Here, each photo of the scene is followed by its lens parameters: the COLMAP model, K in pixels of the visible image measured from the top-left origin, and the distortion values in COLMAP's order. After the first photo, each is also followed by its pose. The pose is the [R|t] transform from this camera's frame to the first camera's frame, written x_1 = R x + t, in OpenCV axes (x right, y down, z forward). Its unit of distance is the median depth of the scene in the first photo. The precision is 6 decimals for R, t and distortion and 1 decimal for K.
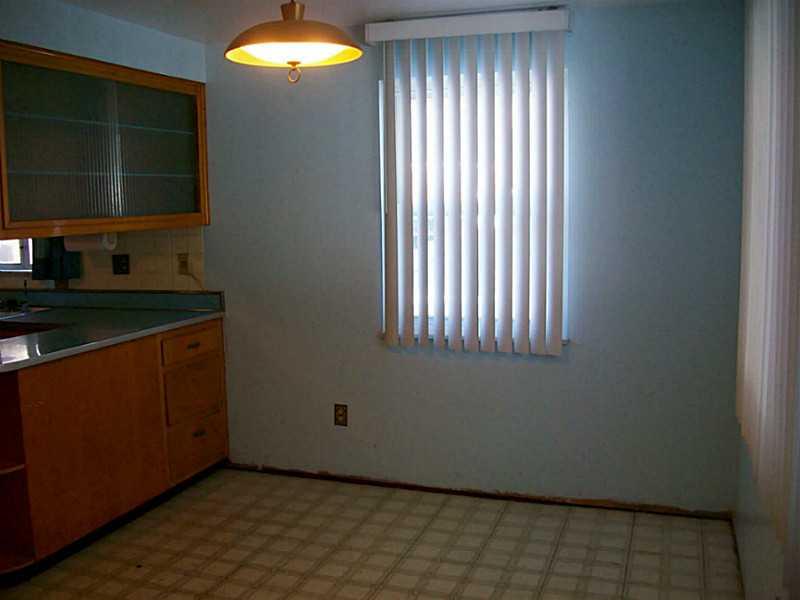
lens RADIAL K [[784.7, 0, 400.0], [0, 784.7, 300.0], [0, 0, 1]] dist [-0.219339, 0.003310]
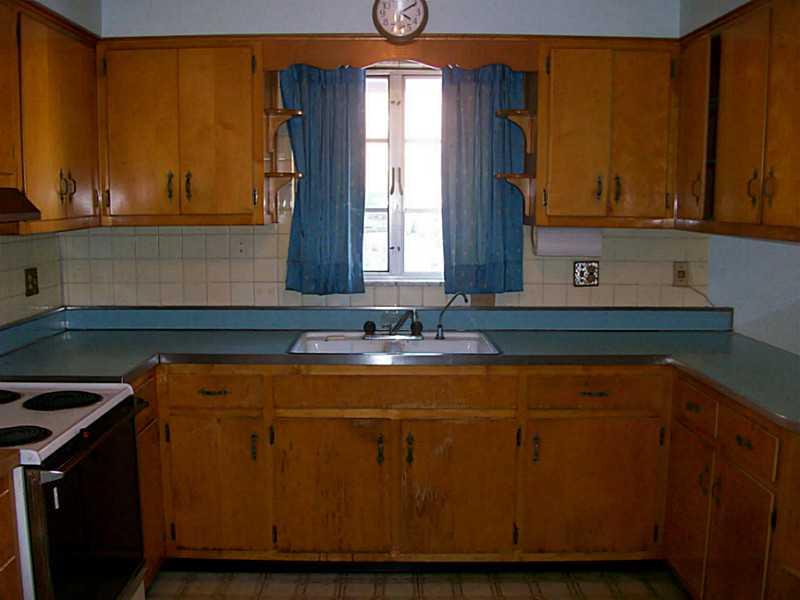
lens RADIAL K [[815.7, 0, 400.0], [0, 815.7, 300.0], [0, 0, 1]] dist [-0.131276, 0.034321]
pose [[0.951990, -0.015263, 0.305749, -0.797127], [0.013490, 0.999878, 0.007913, -0.029377], [-0.305832, -0.003409, 0.952079, 0.278698]]
